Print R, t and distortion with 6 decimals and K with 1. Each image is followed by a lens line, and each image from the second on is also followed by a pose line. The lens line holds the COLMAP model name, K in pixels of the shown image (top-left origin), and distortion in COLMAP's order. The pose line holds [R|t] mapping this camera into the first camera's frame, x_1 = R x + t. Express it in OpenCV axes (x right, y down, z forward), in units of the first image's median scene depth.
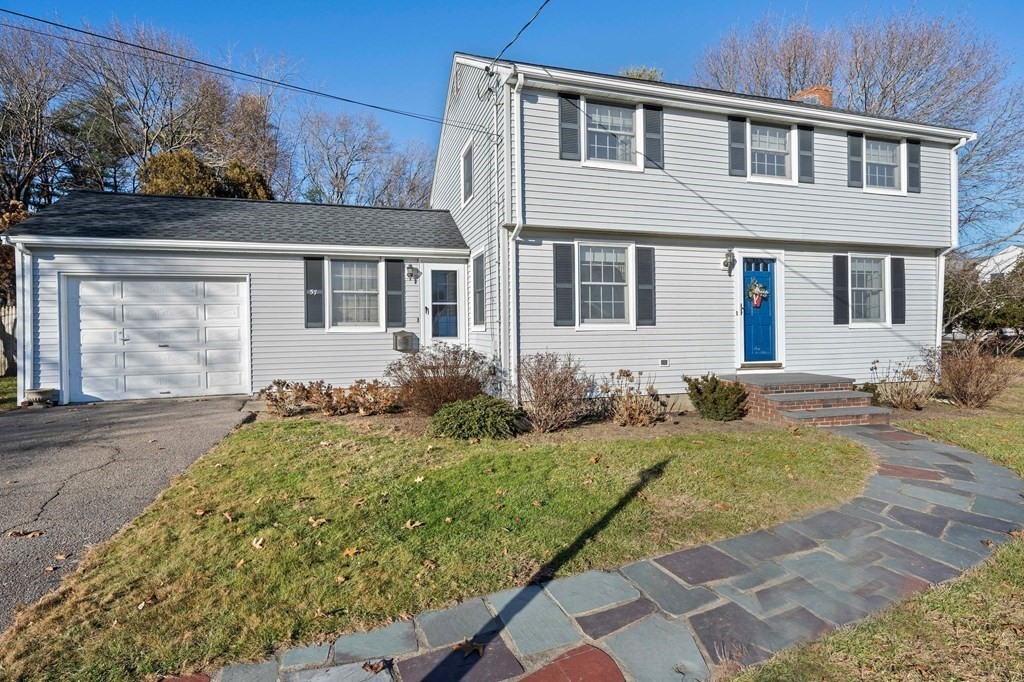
lens RADIAL K [[495.7, 0, 512.0], [0, 495.7, 341.0], [0, 0, 1]] dist [-0.002103, -0.000067]
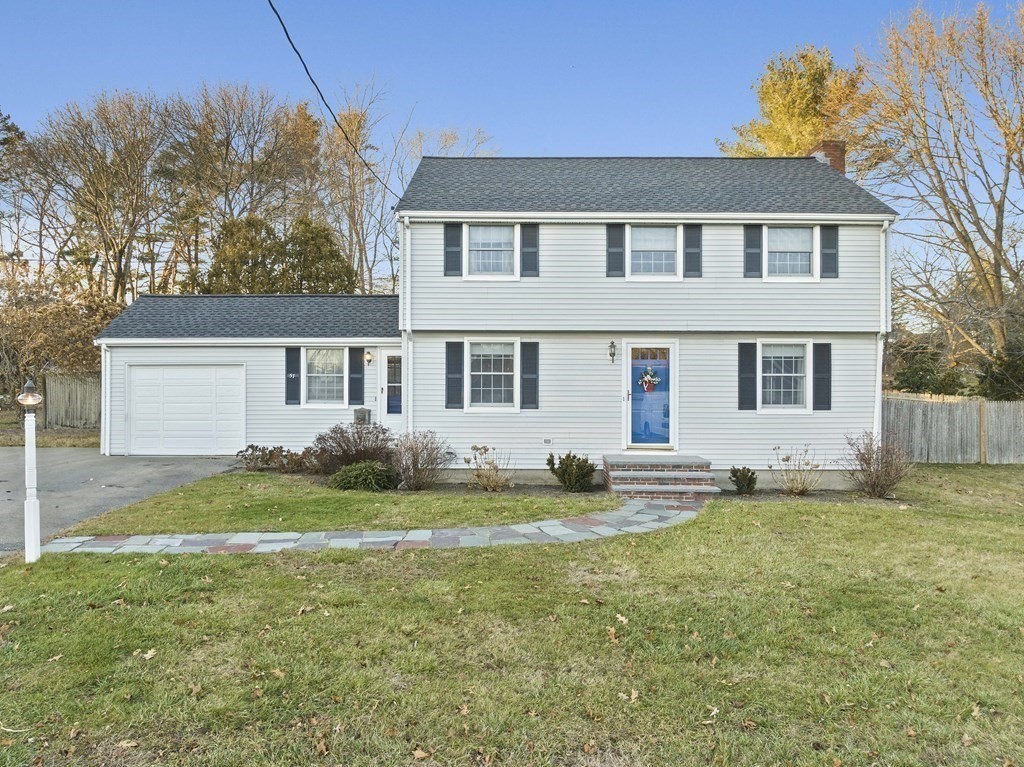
lens RADIAL K [[728.2, 0, 514.5], [0, 728.2, 402.1], [0, 0, 1]] dist [-0.037162, -0.001518]
pose [[0.958842, 0.016844, -0.283439, 0.678592], [-0.018881, 0.999812, -0.004455, -0.037127], [0.283310, 0.009623, 0.958980, -0.607451]]
